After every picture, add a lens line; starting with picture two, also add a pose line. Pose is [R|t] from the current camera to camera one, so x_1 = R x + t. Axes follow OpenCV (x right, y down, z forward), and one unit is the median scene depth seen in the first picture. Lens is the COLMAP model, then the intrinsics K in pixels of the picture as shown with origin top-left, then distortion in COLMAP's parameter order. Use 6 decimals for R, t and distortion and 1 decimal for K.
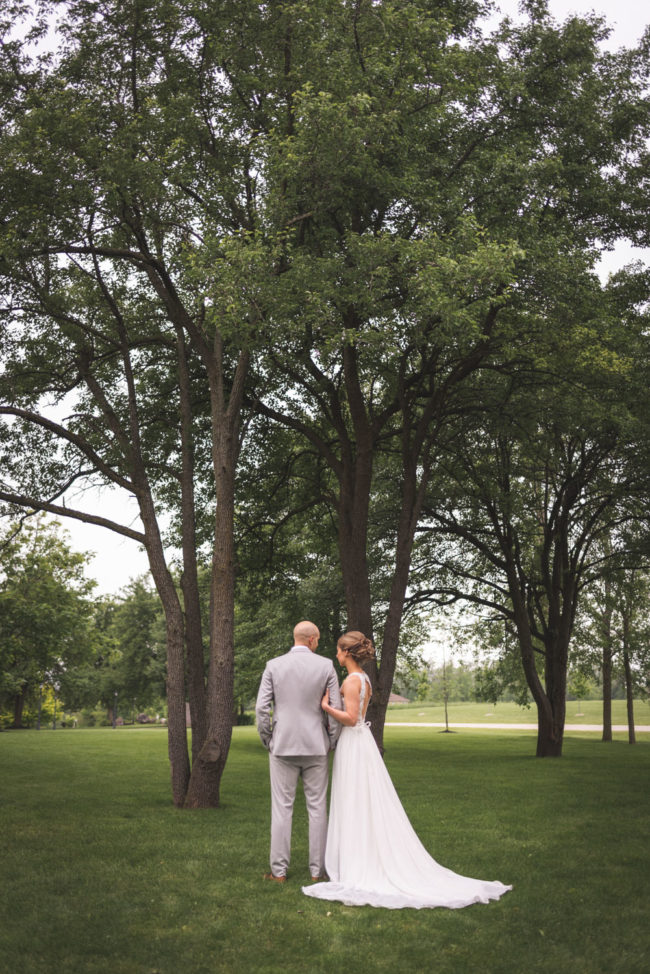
lens RADIAL K [[1016.7, 0, 330.9], [0, 1016.7, 513.8], [0, 0, 1]] dist [0.016222, 0.264529]
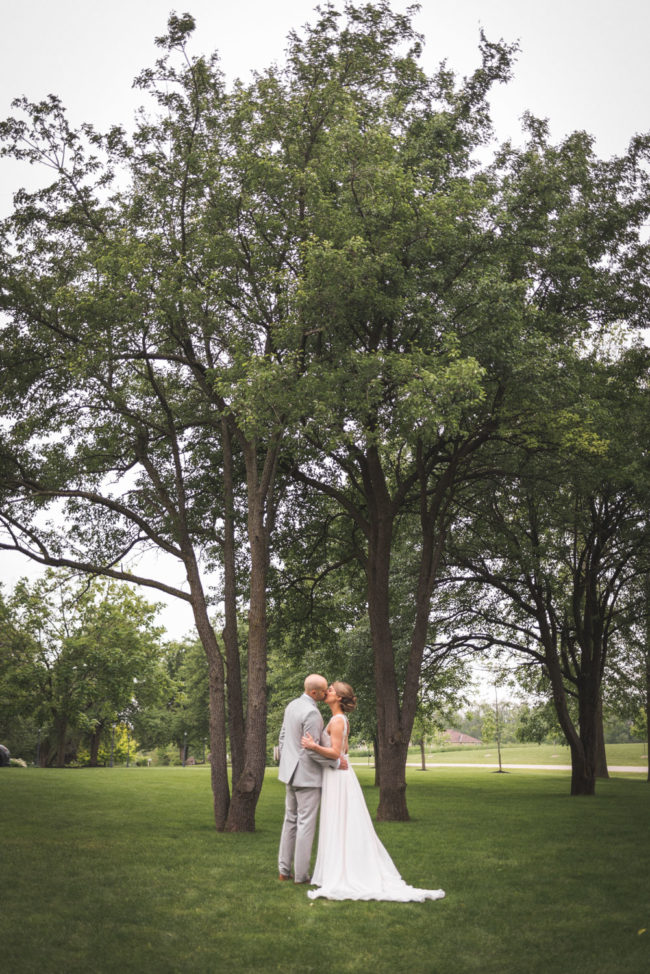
lens RADIAL K [[1016.7, 0, 330.9], [0, 1016.7, 513.8], [0, 0, 1]] dist [0.016222, 0.264529]
pose [[0.997440, -0.011116, -0.070645, 0.049609], [0.008381, 0.999208, -0.038897, -0.020895], [0.071022, 0.038205, 0.996743, -0.125890]]
